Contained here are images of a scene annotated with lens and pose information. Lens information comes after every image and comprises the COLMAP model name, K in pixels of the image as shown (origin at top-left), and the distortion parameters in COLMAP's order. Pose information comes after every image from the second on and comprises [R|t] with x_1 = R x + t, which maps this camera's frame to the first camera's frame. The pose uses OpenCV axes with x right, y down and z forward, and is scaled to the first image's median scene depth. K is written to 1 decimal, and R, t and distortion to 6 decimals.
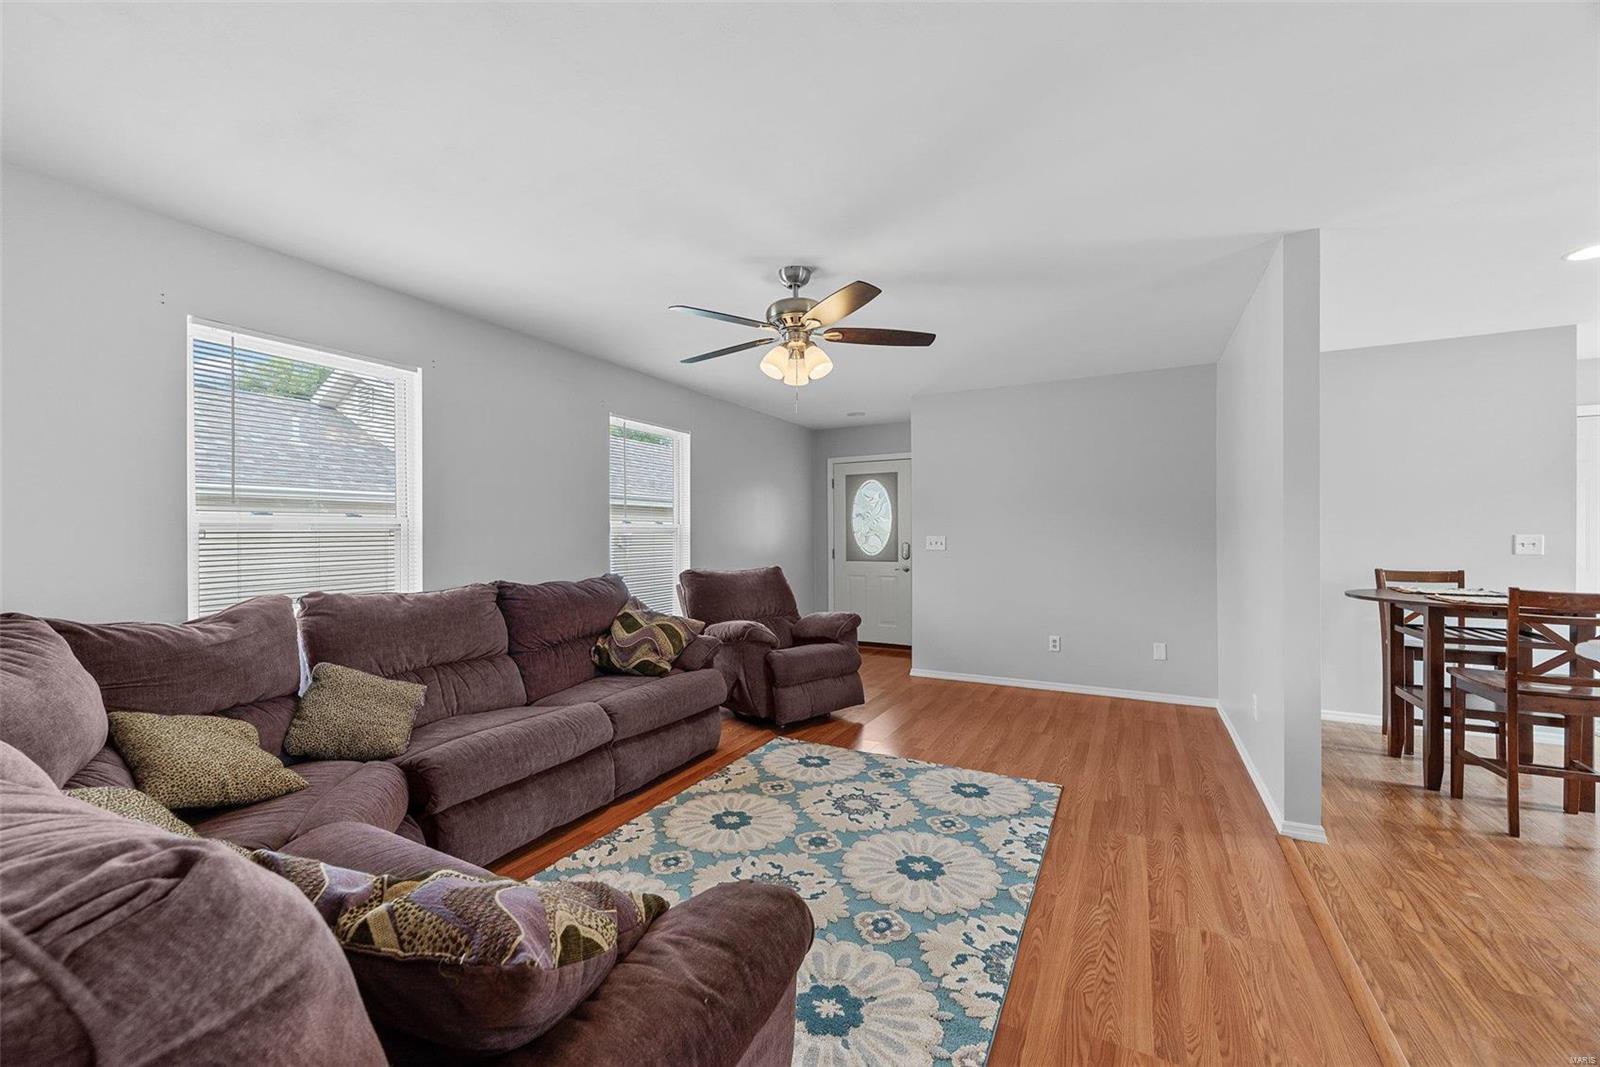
lens RADIAL K [[627.7, 0, 798.7], [0, 627.7, 537.8], [0, 0, 1]] dist [-0.001794, -0.000276]
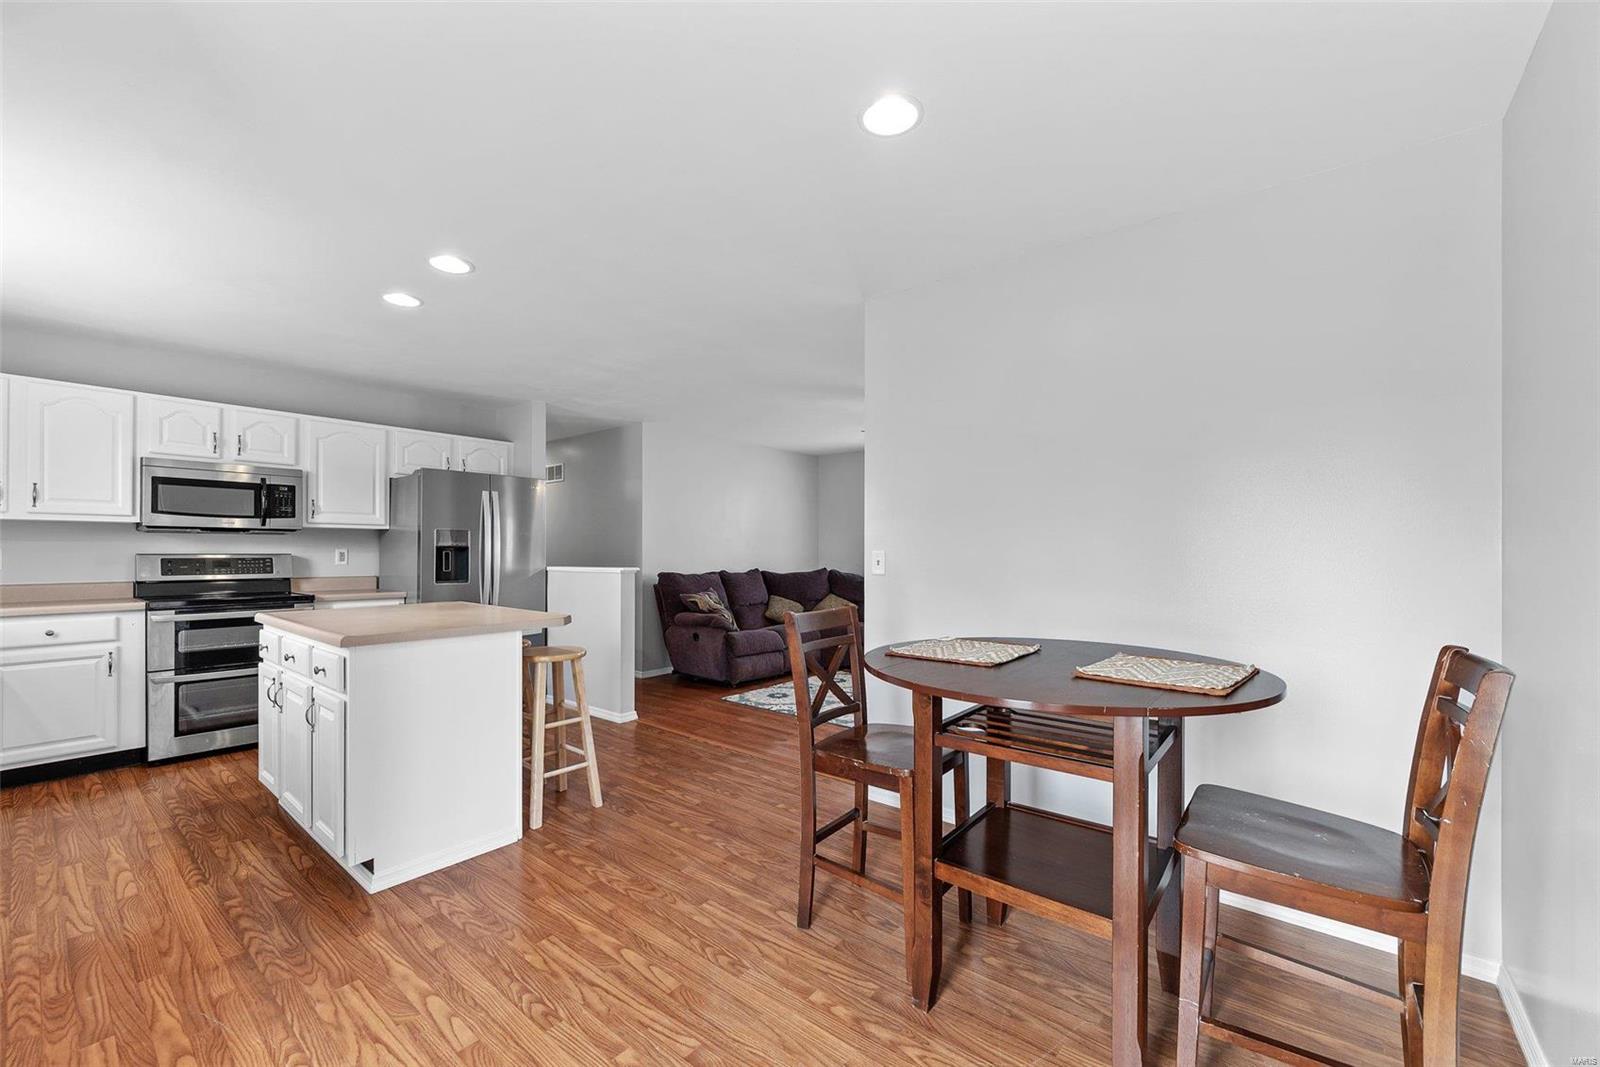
lens RADIAL K [[638.7, 0, 793.6], [0, 638.7, 553.5], [0, 0, 1]] dist [-0.001609, 0.000245]
pose [[-0.199105, 0.003727, -0.979971, 1.747428], [-0.006469, 0.999966, 0.005117, -0.001833], [0.979957, 0.007359, -0.199074, 0.924998]]
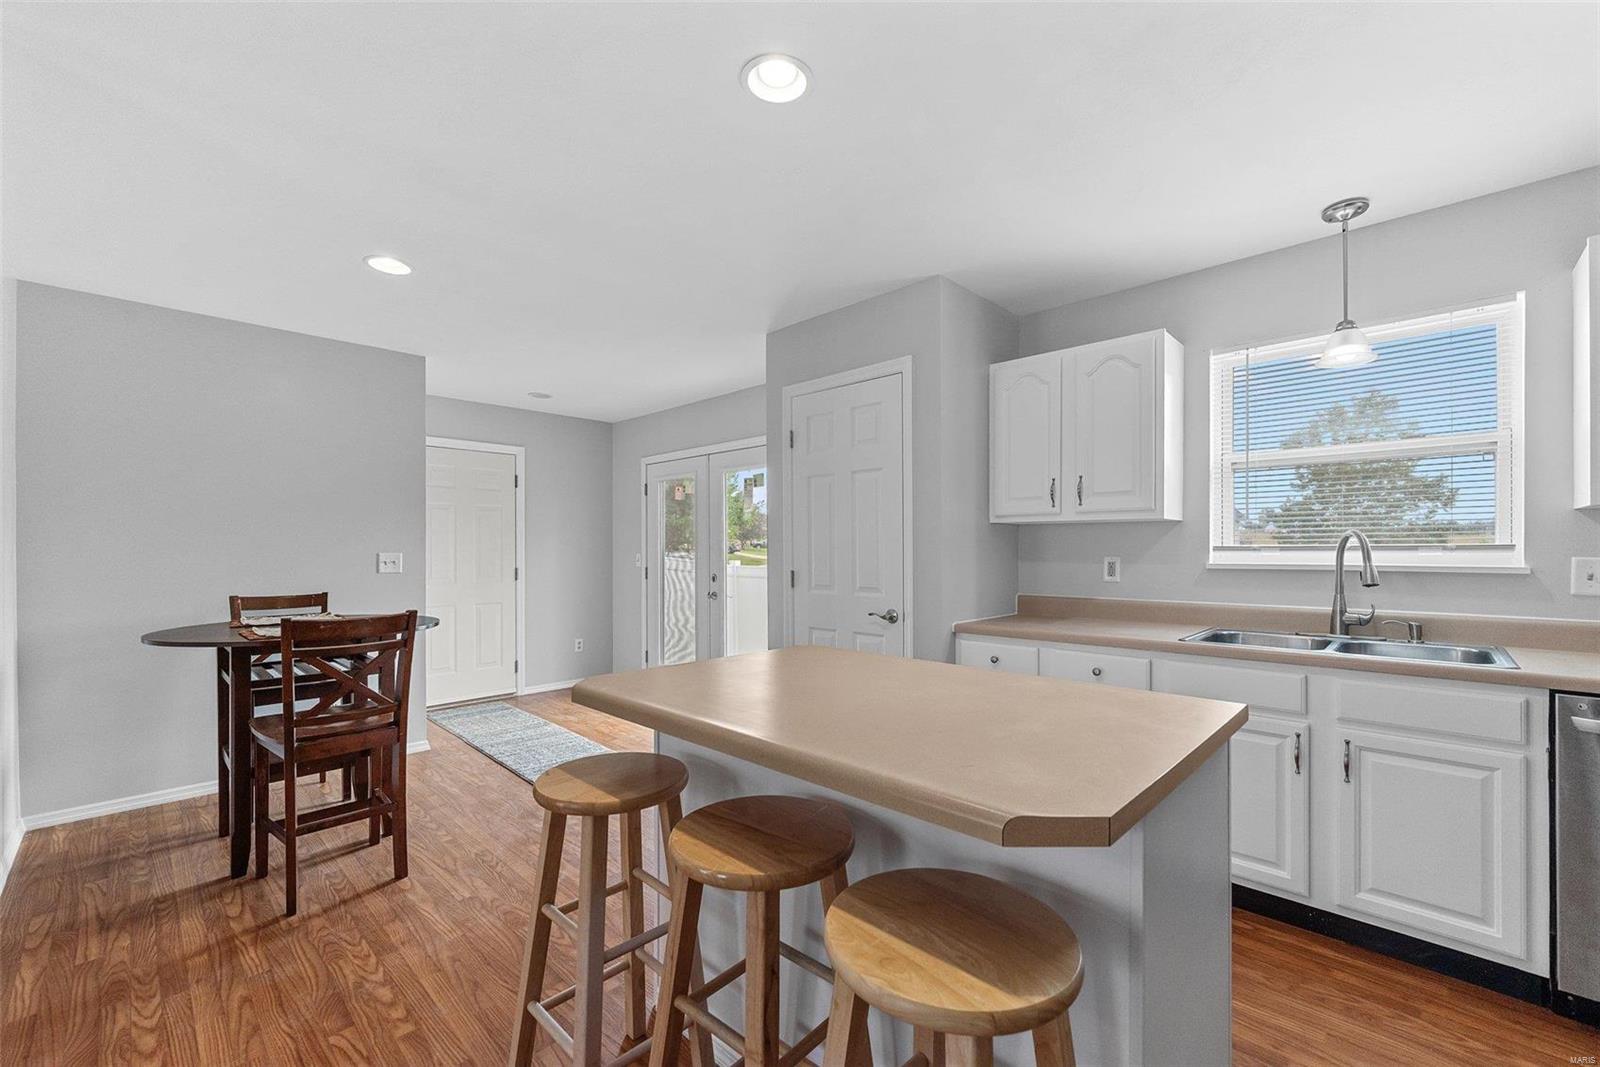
lens RADIAL K [[651.3, 0, 802.6], [0, 651.3, 552.3], [0, 0, 1]] dist [0.000180, -0.000084]
pose [[0.277978, -0.004328, 0.960578, 0.420958], [0.004858, 0.999983, 0.003100, -0.007732], [-0.960575, 0.003805, 0.277995, 0.081508]]
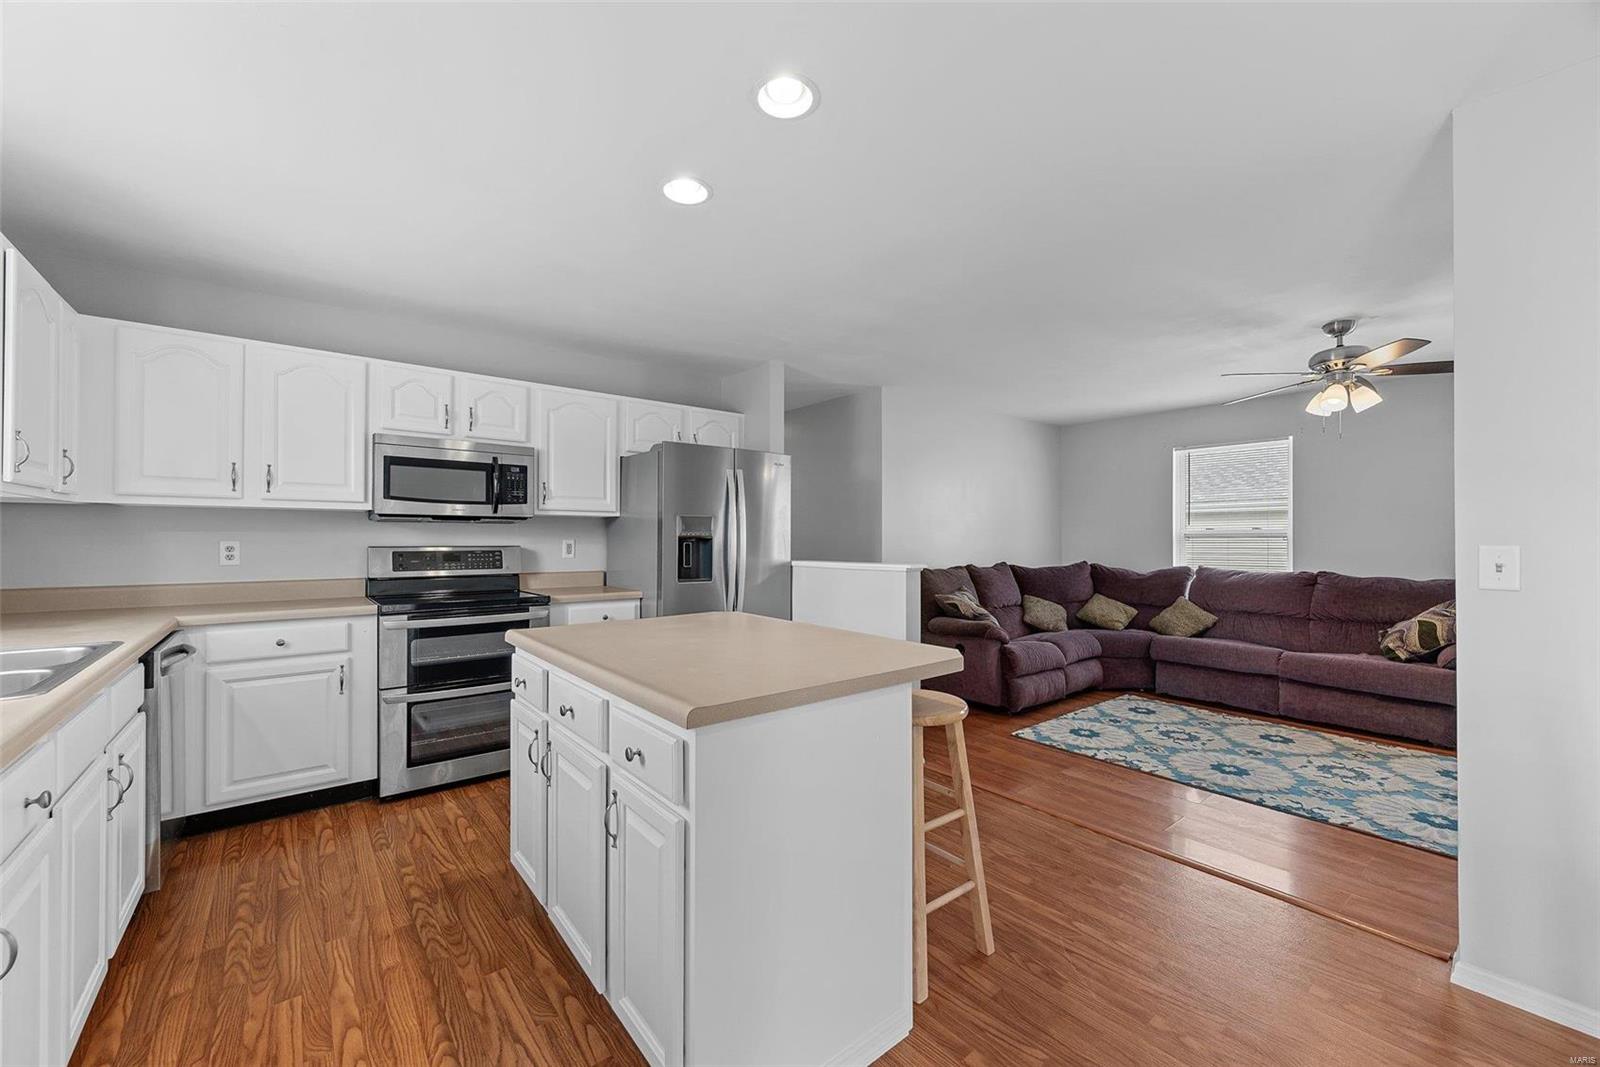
lens RADIAL K [[627.7, 0, 798.7], [0, 627.7, 537.8], [0, 0, 1]] dist [-0.001794, -0.000276]
pose [[-0.388838, -0.000062, -0.921306, 1.469536], [-0.004949, 0.999986, 0.002021, -0.007319], [0.921293, 0.005345, -0.388833, 0.490810]]
